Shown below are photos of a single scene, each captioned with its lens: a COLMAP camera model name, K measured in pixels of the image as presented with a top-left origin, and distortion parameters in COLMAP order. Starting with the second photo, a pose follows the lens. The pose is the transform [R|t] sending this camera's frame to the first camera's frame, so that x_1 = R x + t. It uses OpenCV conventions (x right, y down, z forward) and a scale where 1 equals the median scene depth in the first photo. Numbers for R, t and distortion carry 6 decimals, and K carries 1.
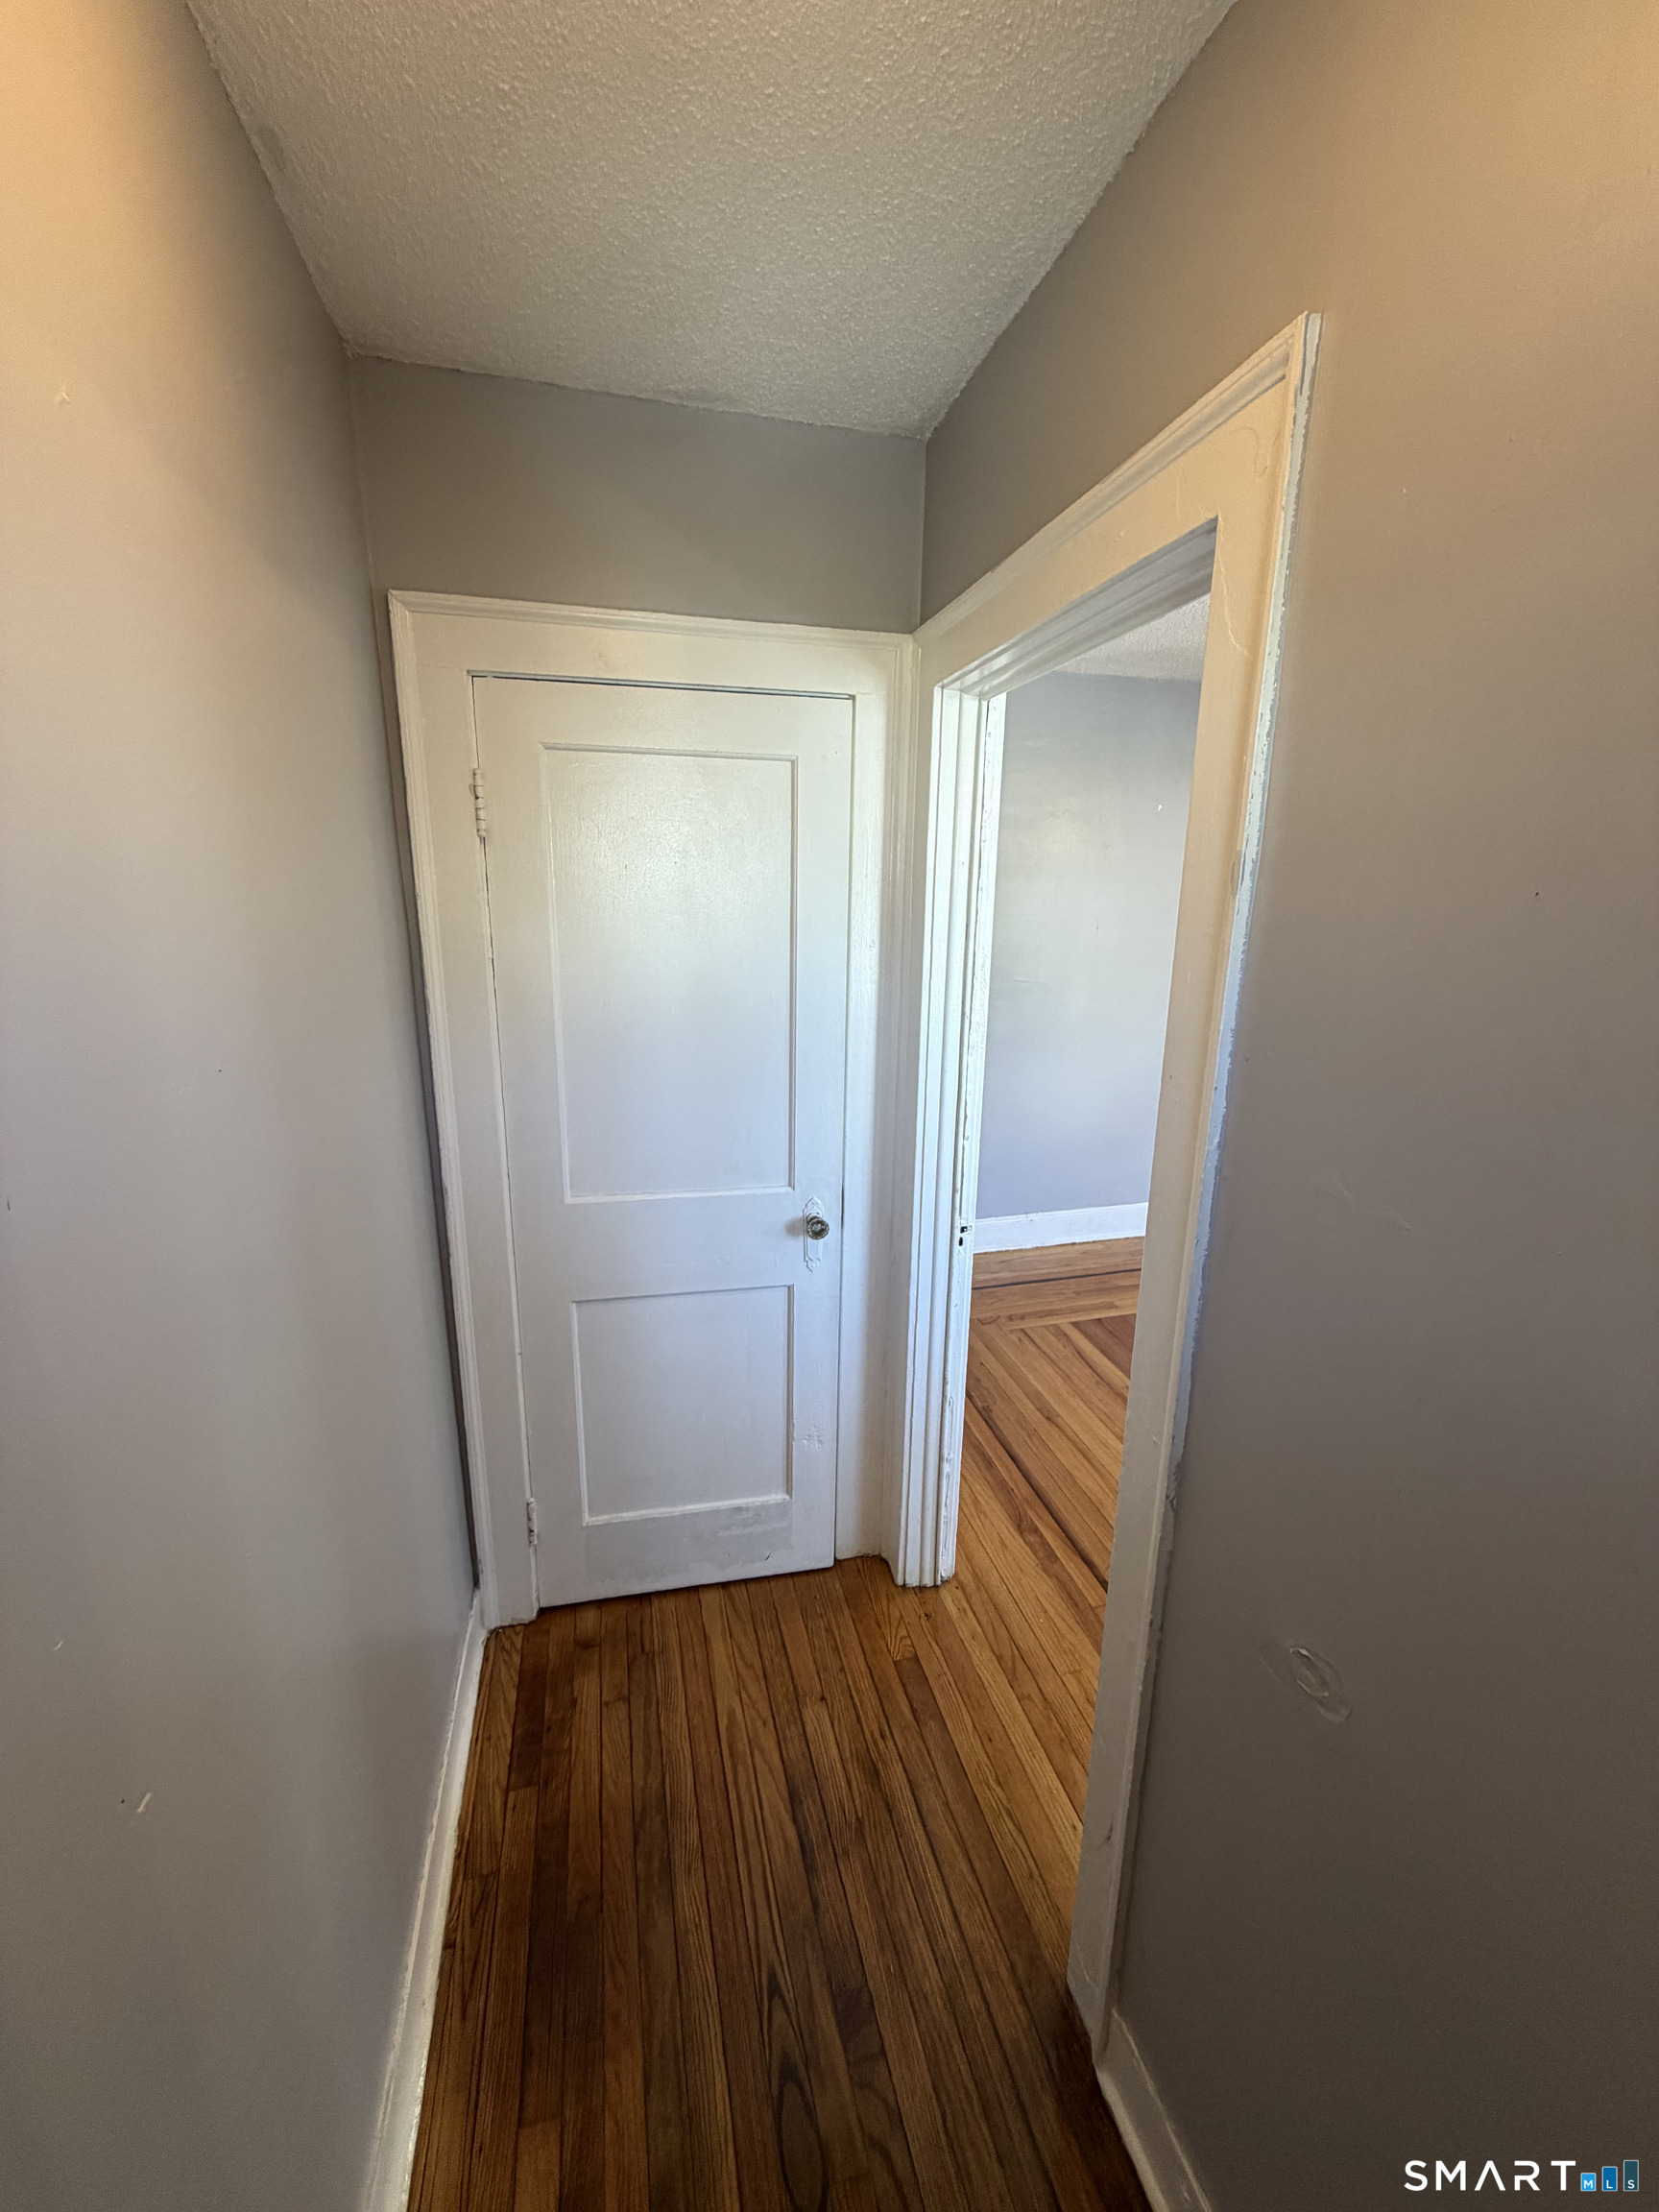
lens RADIAL K [[878.5, 0, 829.5], [0, 878.5, 1106.0], [0, 0, 1]] dist [0.001160, 0.000013]
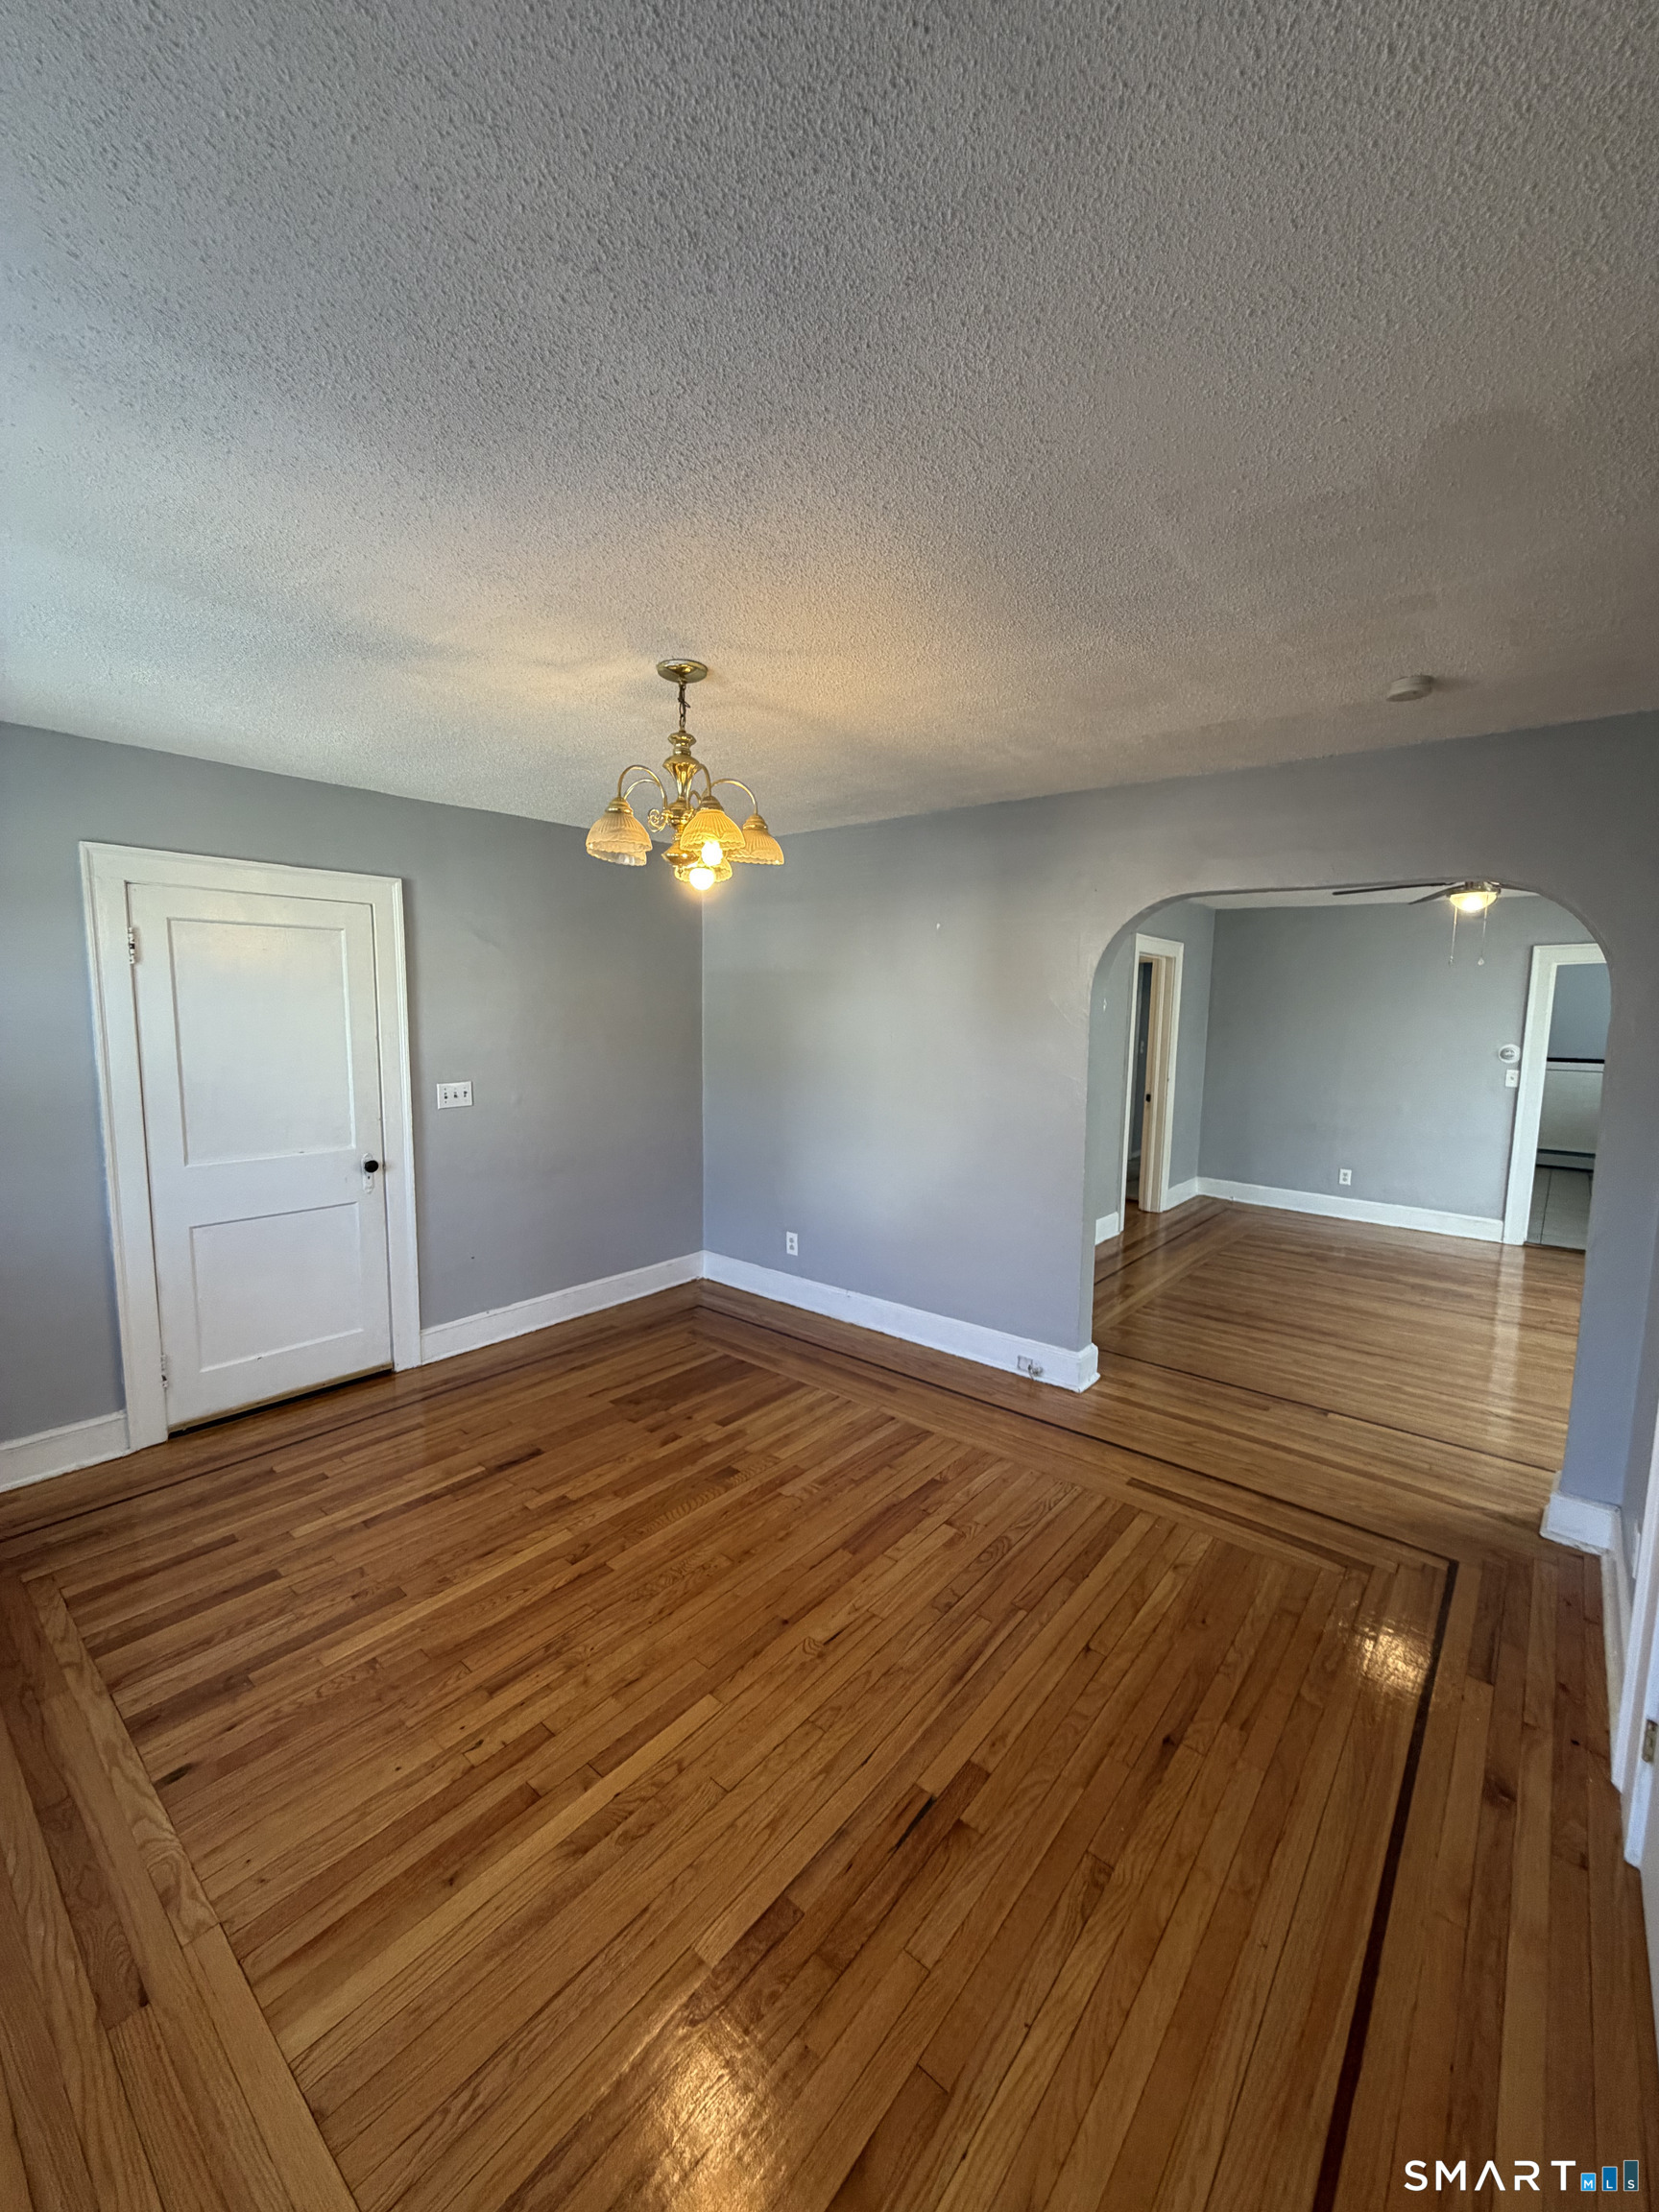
lens RADIAL K [[878.5, 0, 829.5], [0, 878.5, 1106.0], [0, 0, 1]] dist [0.001160, 0.000013]
pose [[0.586558, 0.086101, -0.805318, 1.289237], [-0.196201, 0.979821, -0.038146, -0.069641], [0.785783, 0.180379, 0.591615, 0.332770]]
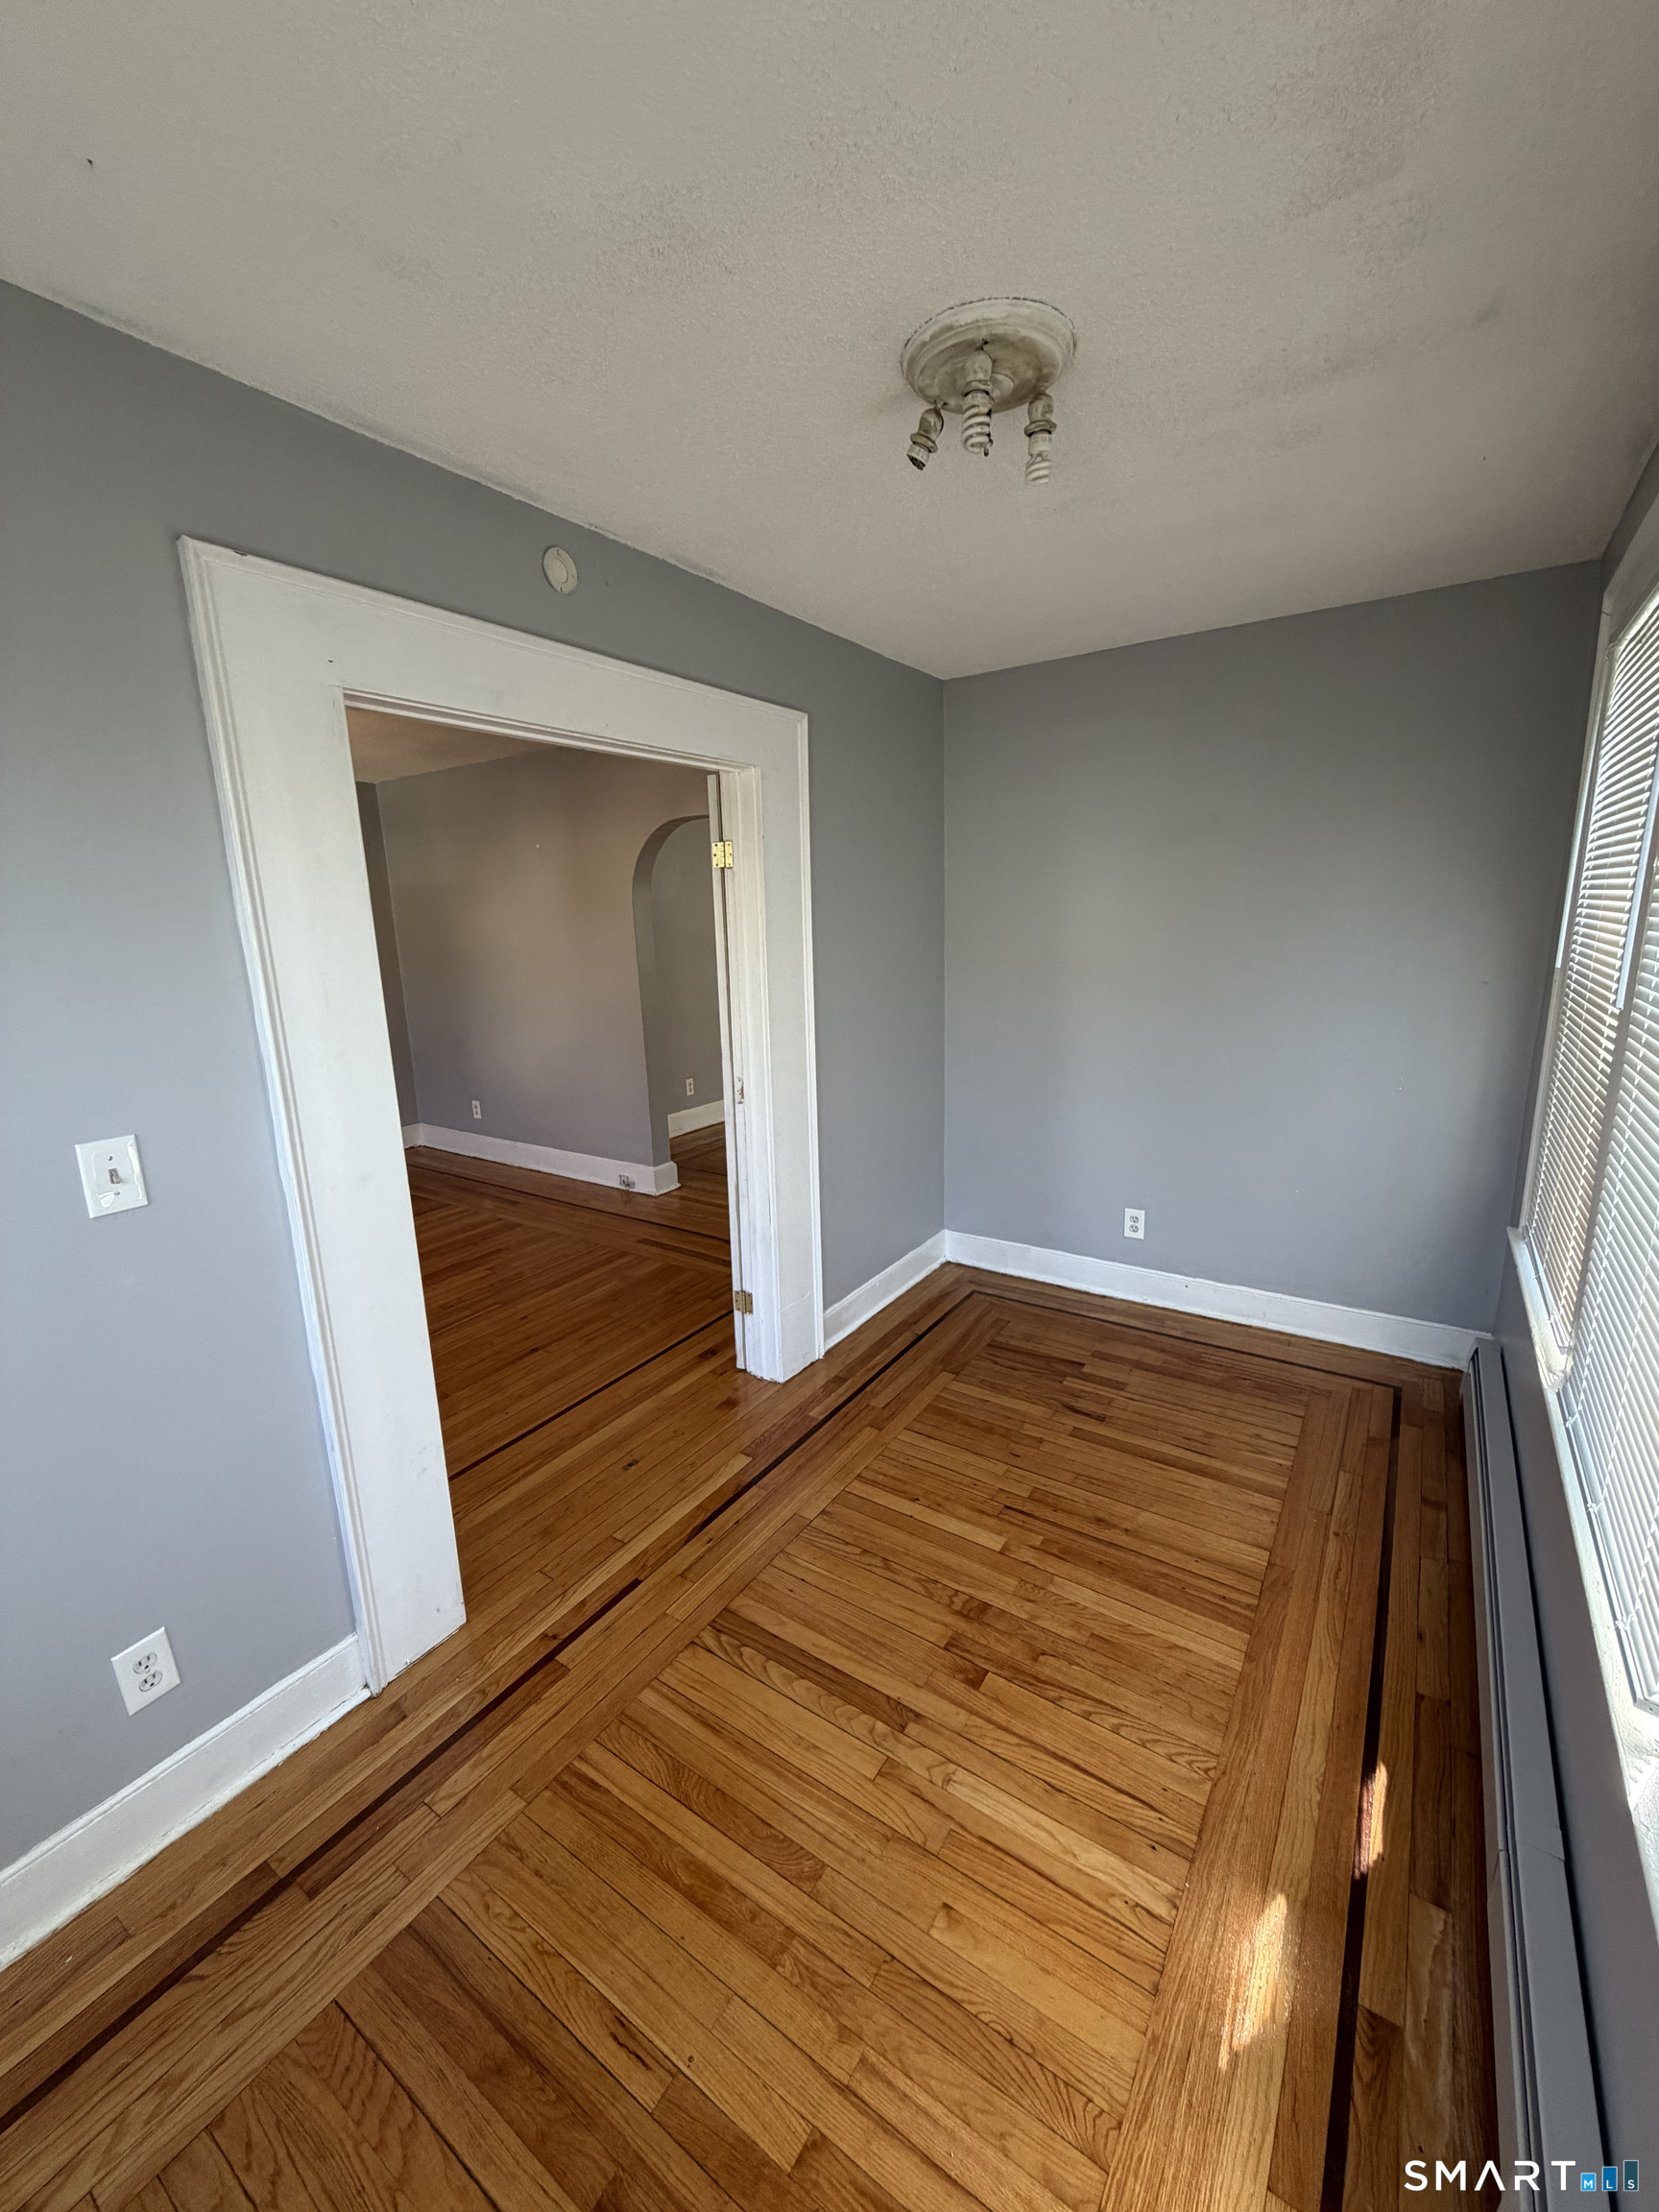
lens RADIAL K [[878.5, 0, 829.5], [0, 878.5, 1106.0], [0, 0, 1]] dist [0.001160, 0.000013]
pose [[0.667251, 0.131066, -0.733211, 1.798272], [-0.140166, 0.988904, 0.049217, -0.084396], [0.731526, 0.069931, 0.678218, 0.462320]]
